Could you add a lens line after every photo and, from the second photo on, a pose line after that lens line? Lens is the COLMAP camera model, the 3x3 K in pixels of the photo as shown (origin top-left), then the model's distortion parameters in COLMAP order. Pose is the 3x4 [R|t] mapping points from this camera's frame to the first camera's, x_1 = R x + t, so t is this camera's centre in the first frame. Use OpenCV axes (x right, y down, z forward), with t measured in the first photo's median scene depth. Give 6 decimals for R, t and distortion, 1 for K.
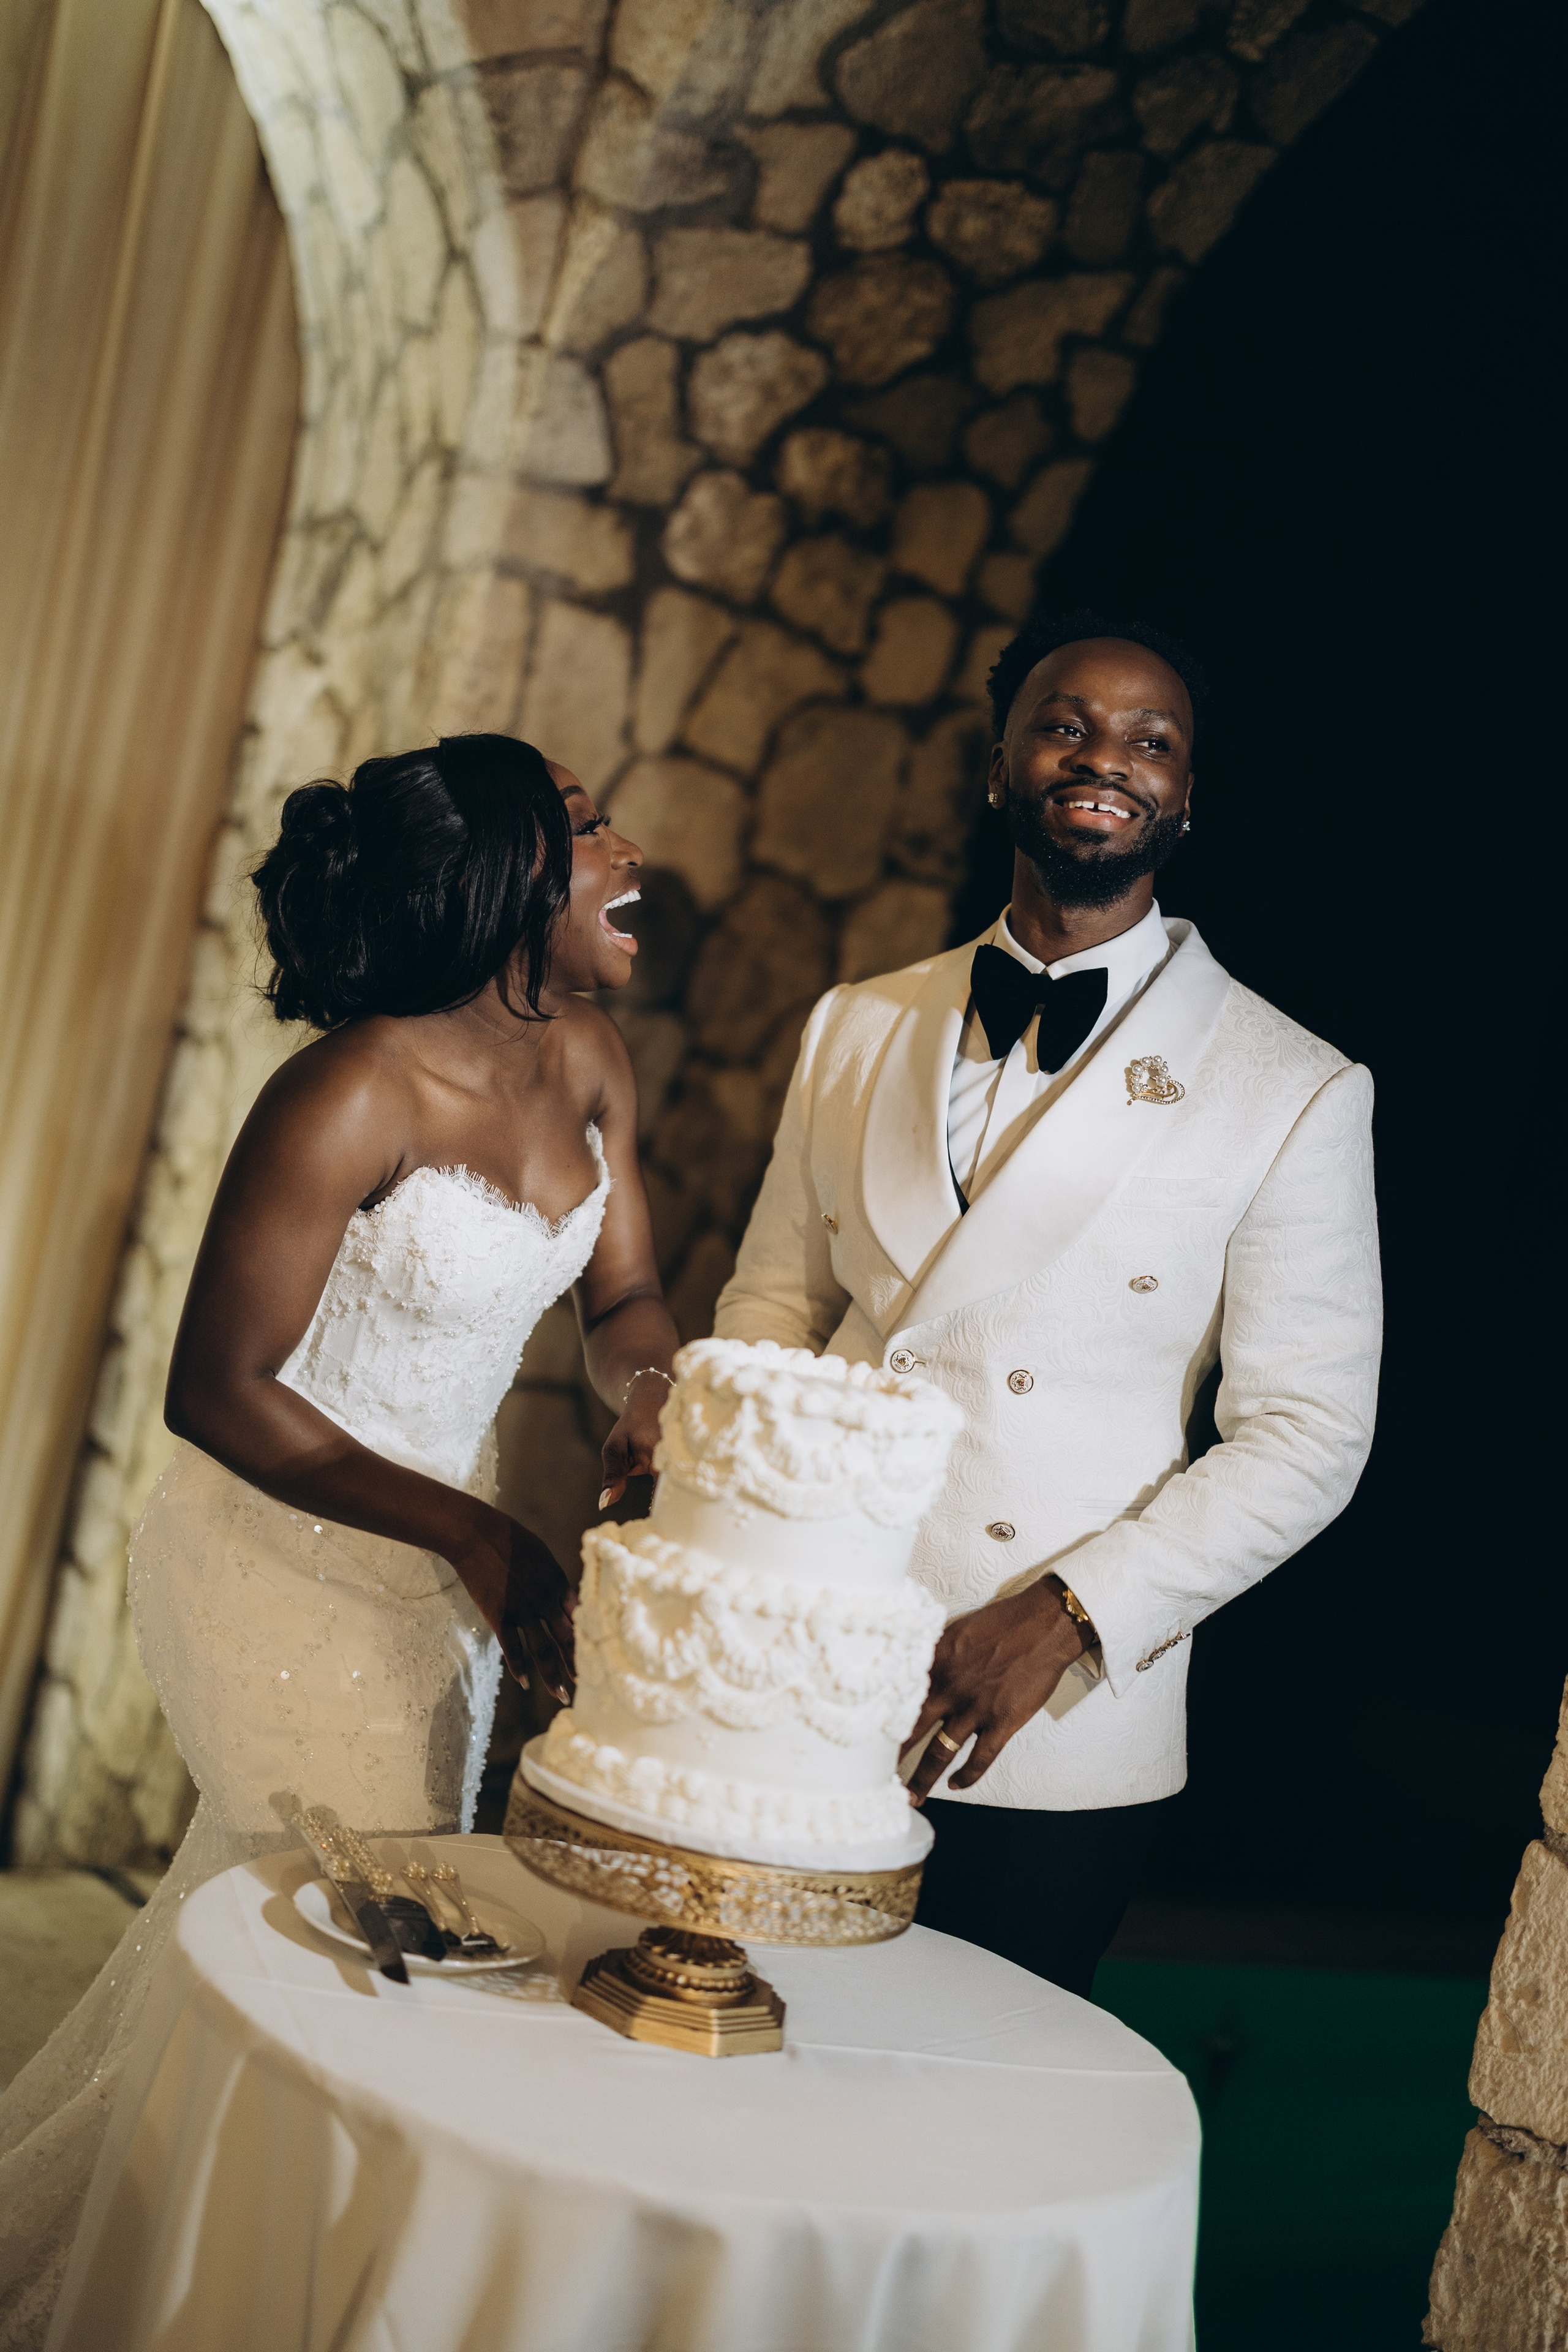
lens RADIAL K [[3401.6, 0, 784.0], [0, 3401.6, 1176.0], [0, 0, 1]] dist [0.024040, -0.058367]
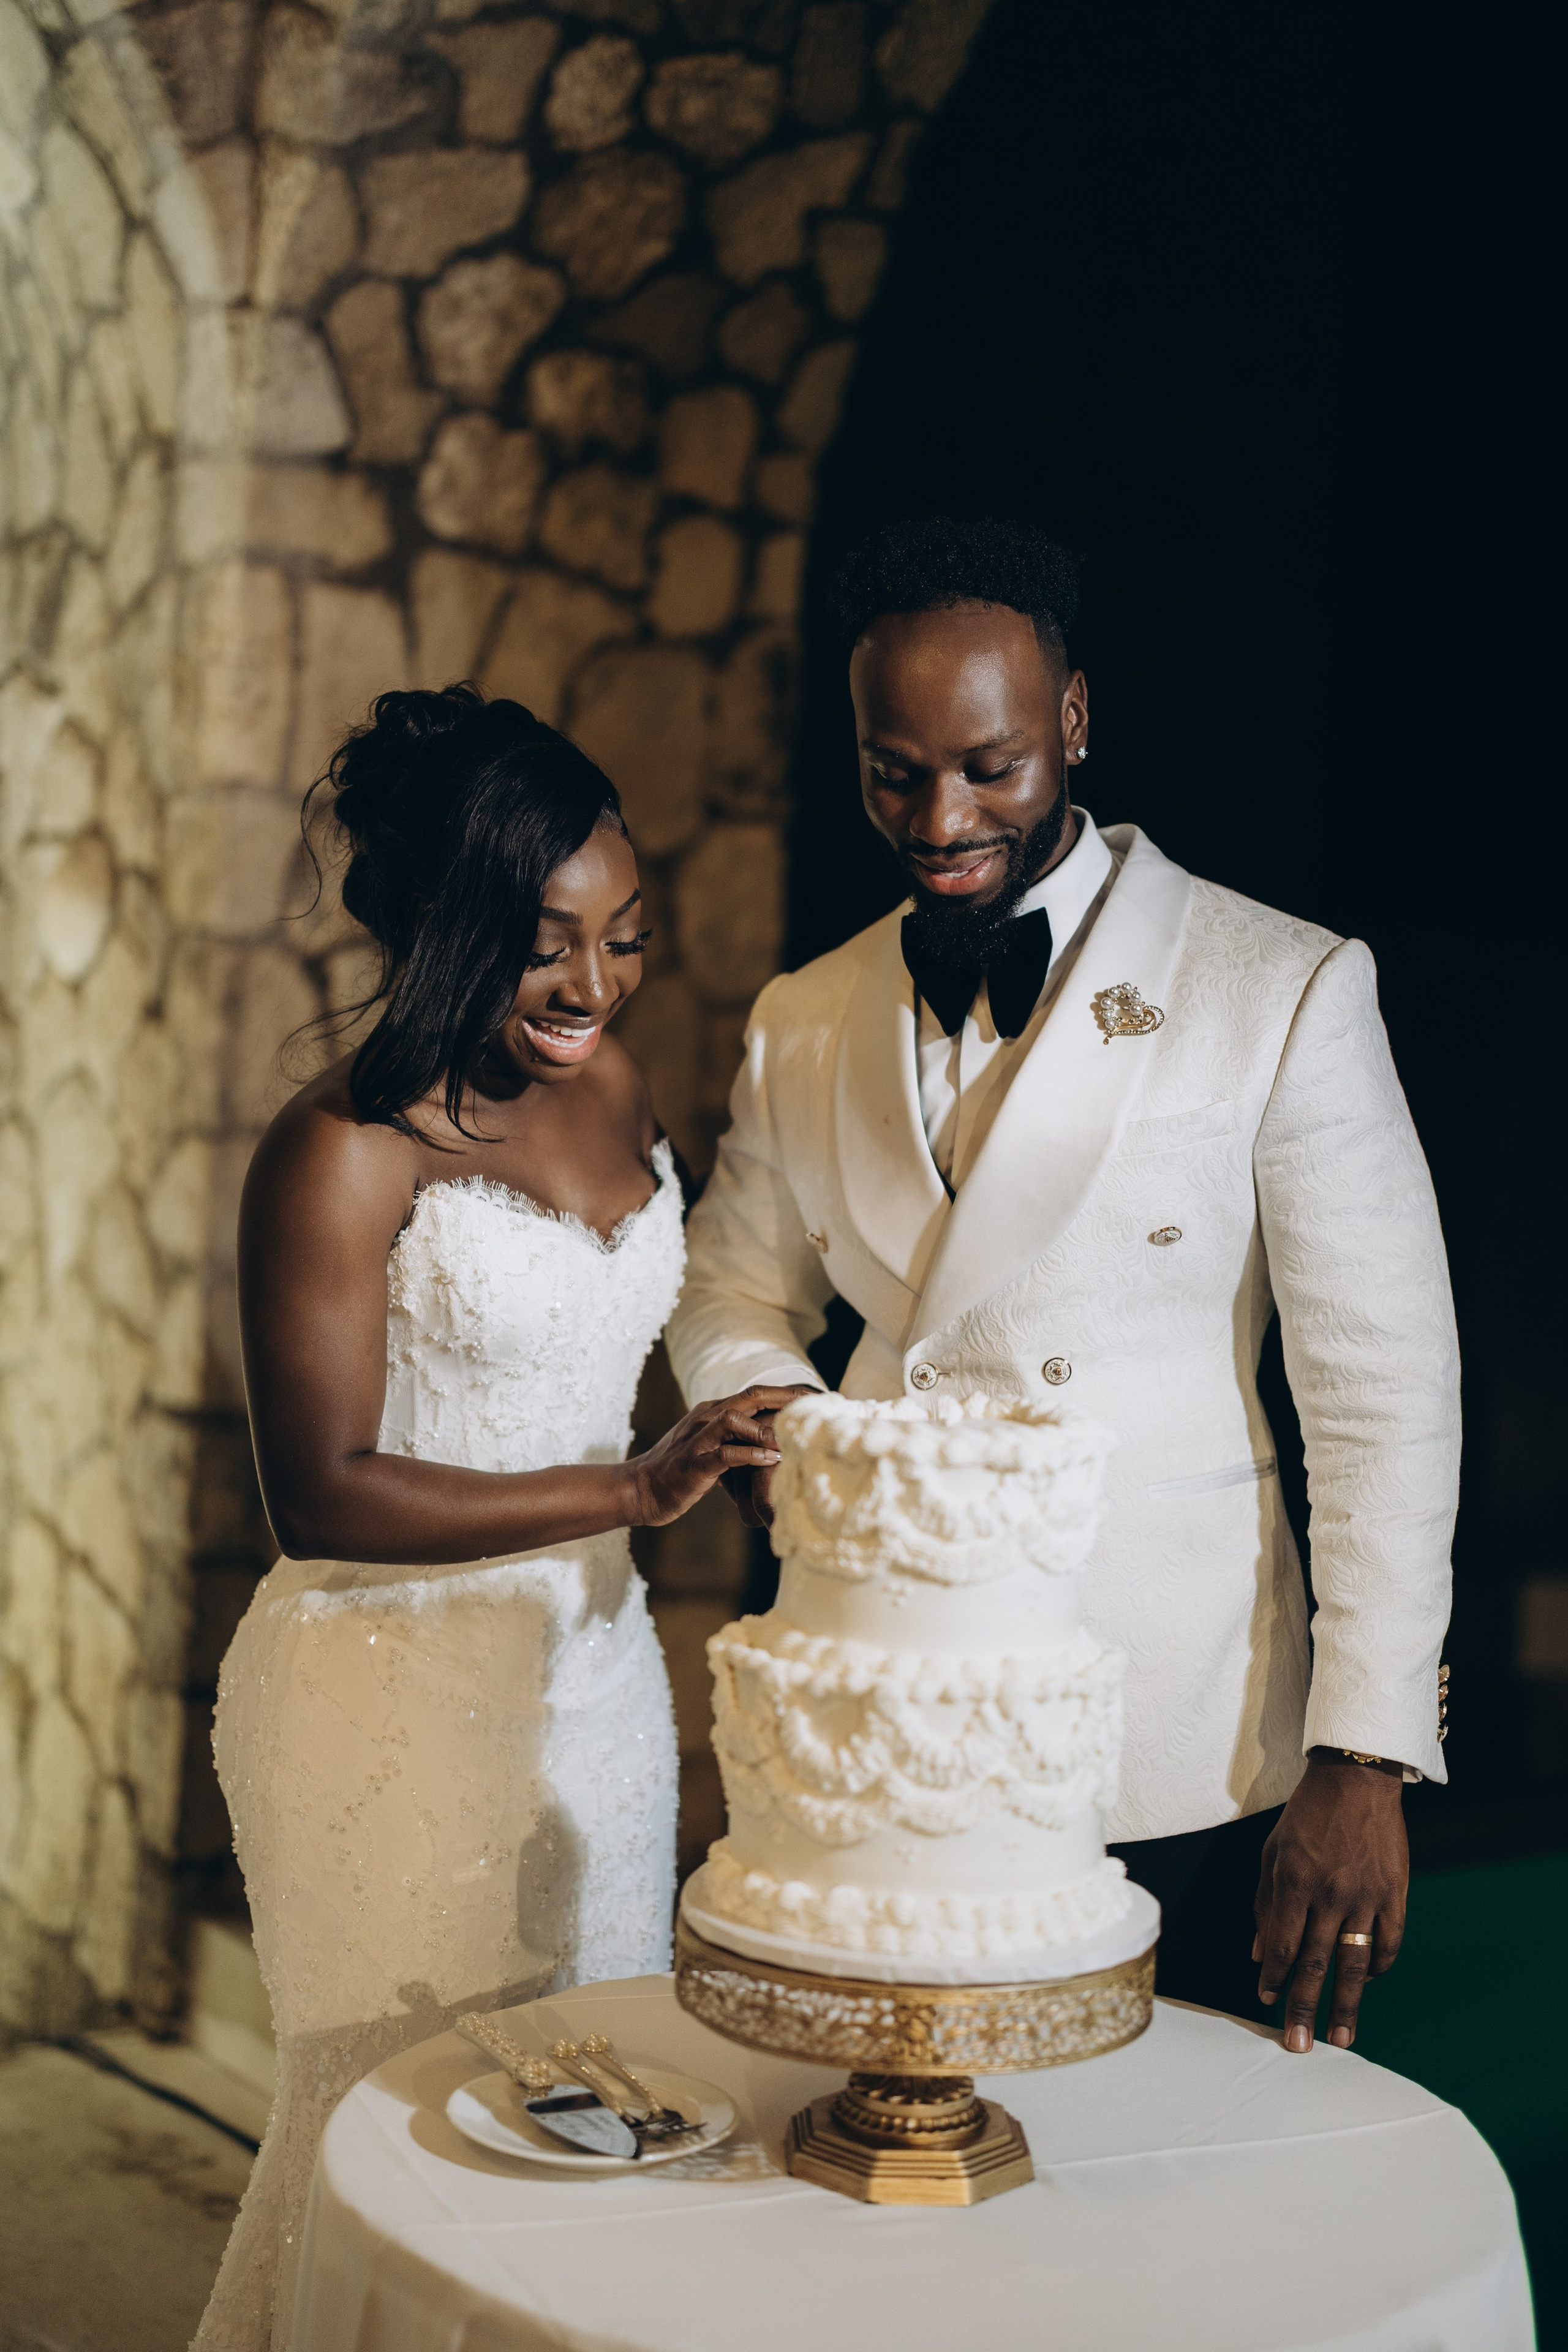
lens RADIAL K [[3484.4, 0, 780.2], [0, 3484.4, 1169.7], [0, 0, 1]] dist [0.049446, -0.145663]
pose [[0.981756, -0.173009, 0.078887, -0.045962], [0.171478, 0.984849, 0.025833, -0.017148], [-0.082161, -0.011835, 0.996549, 0.055906]]
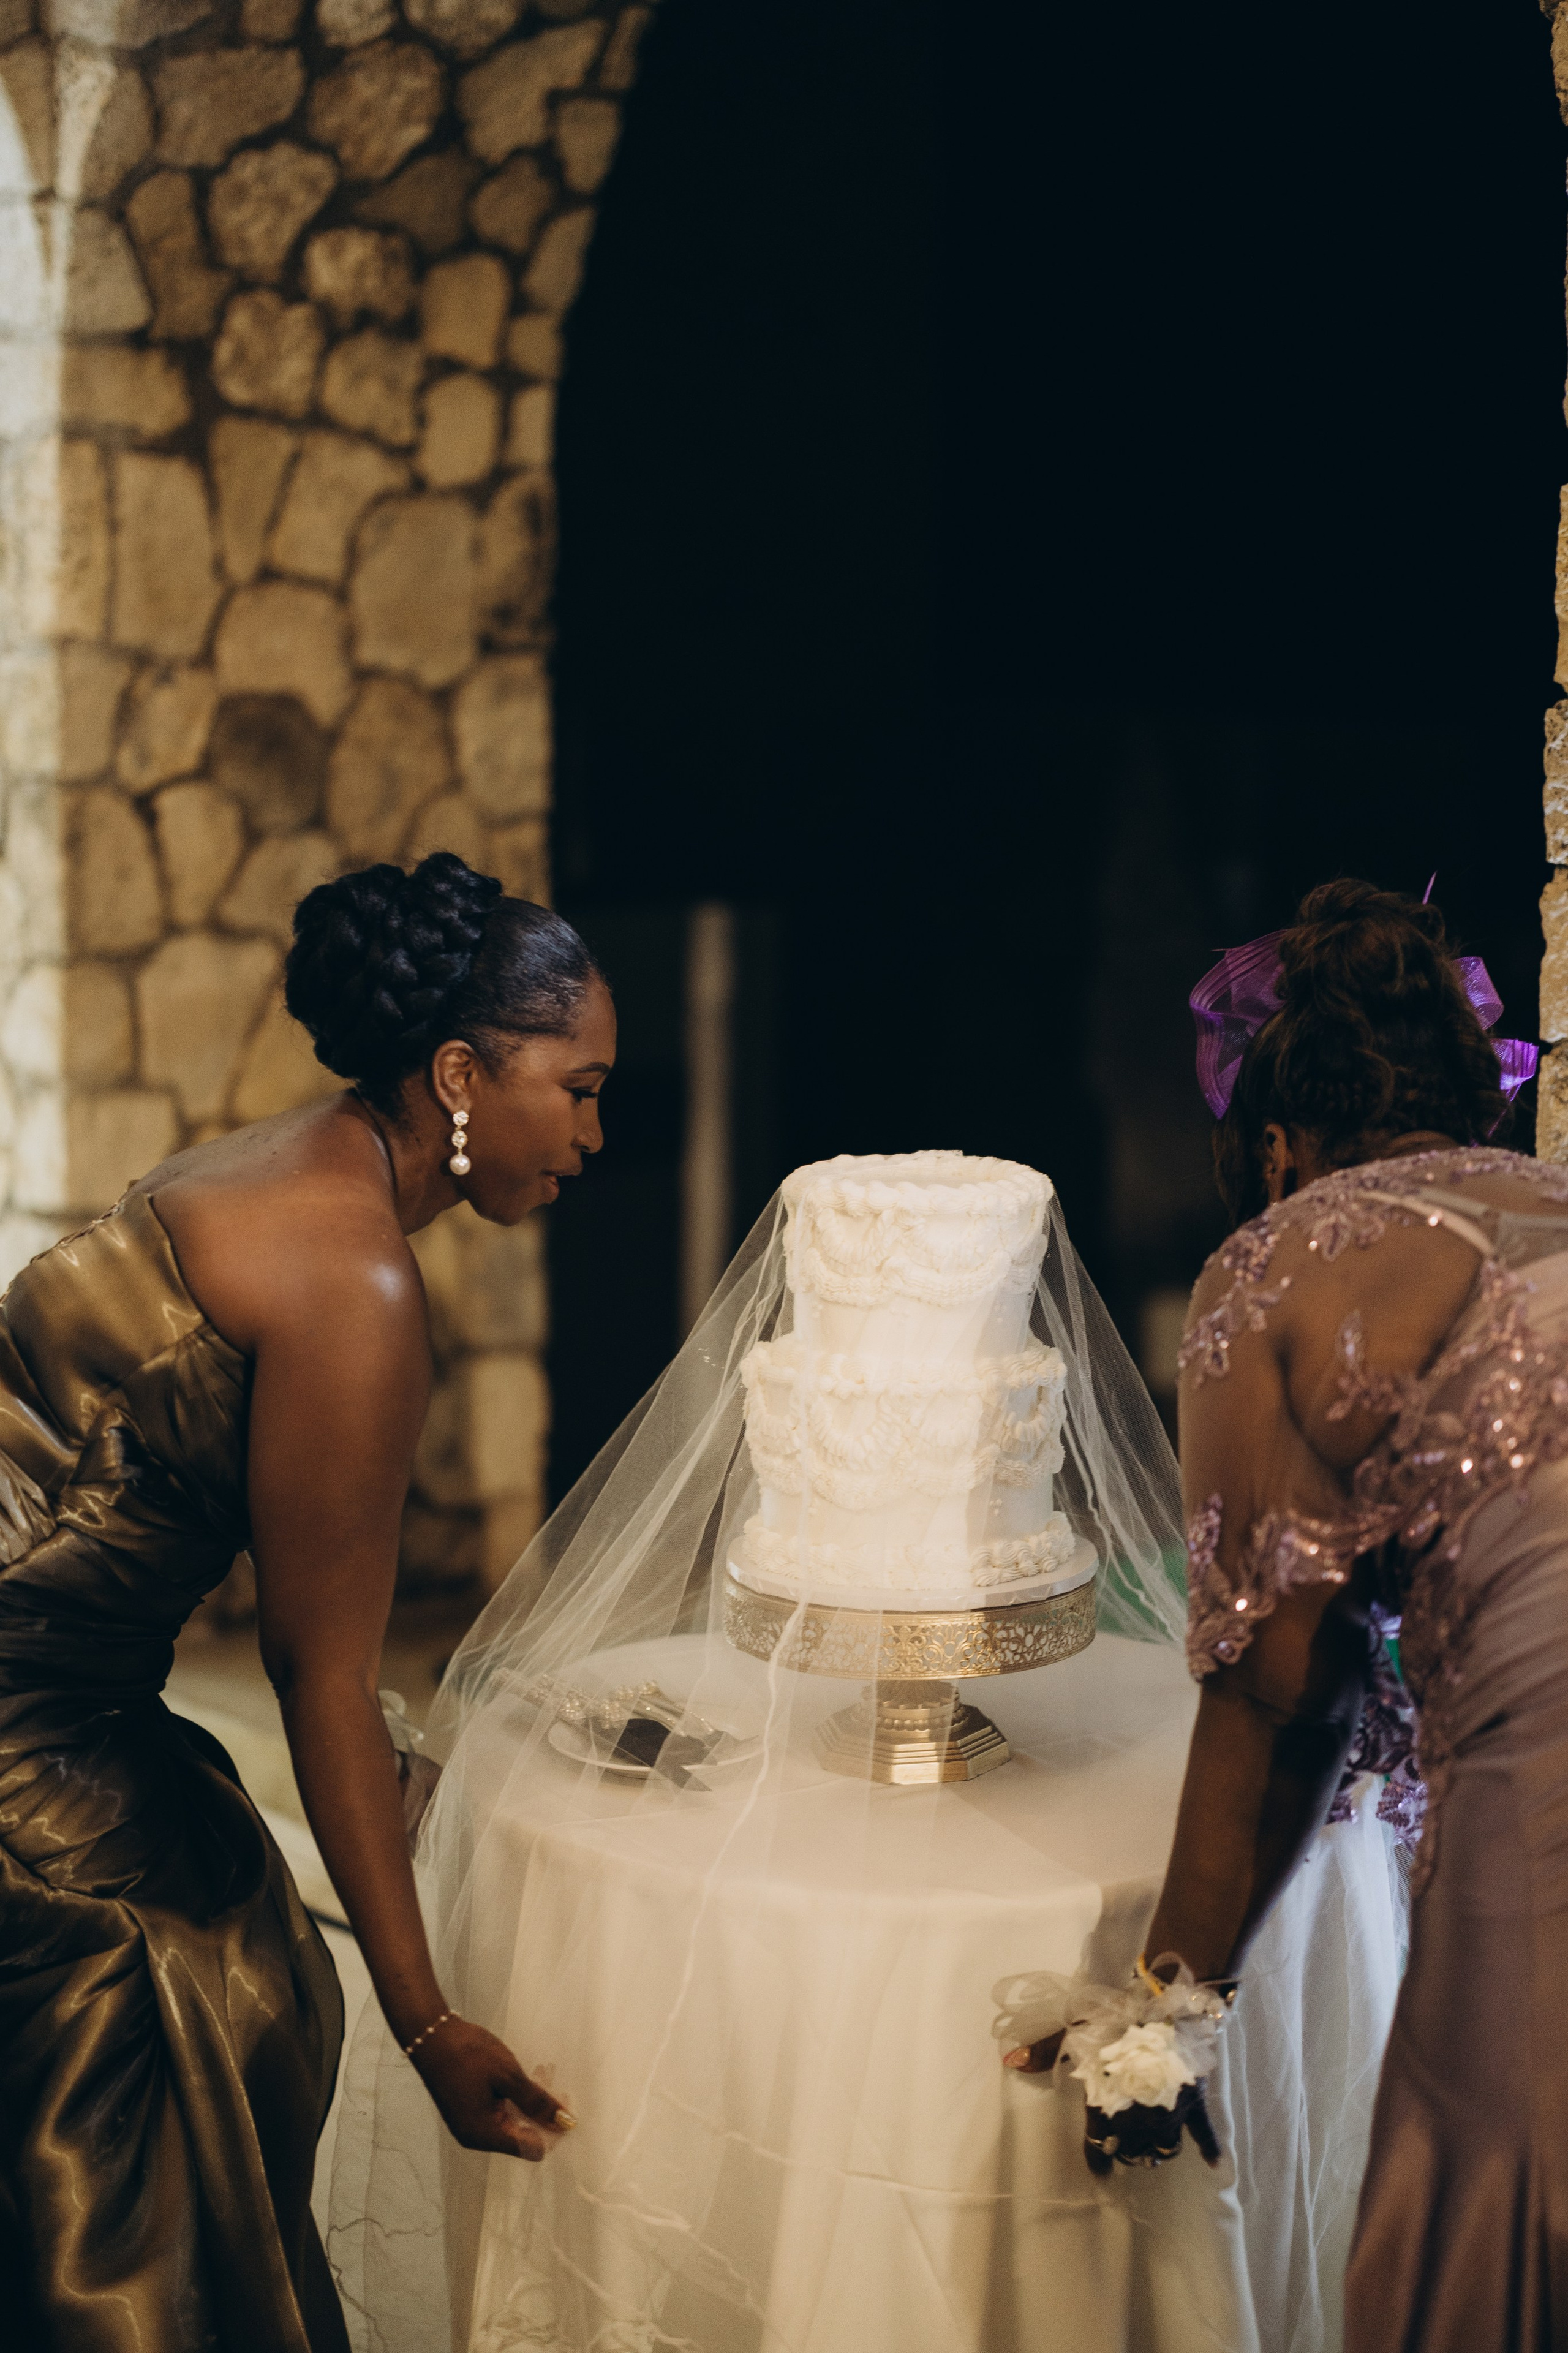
lens RADIAL K [[3466.4, 0, 767.9], [0, 3466.4, 1184.6], [0, 0, 1]] dist [0.038450, -0.018933]
pose [[0.955413, -0.232740, 0.181709, -0.123270], [0.213336, 0.969563, 0.120149, -0.043464], [-0.204142, -0.076026, 0.975985, -0.051195]]
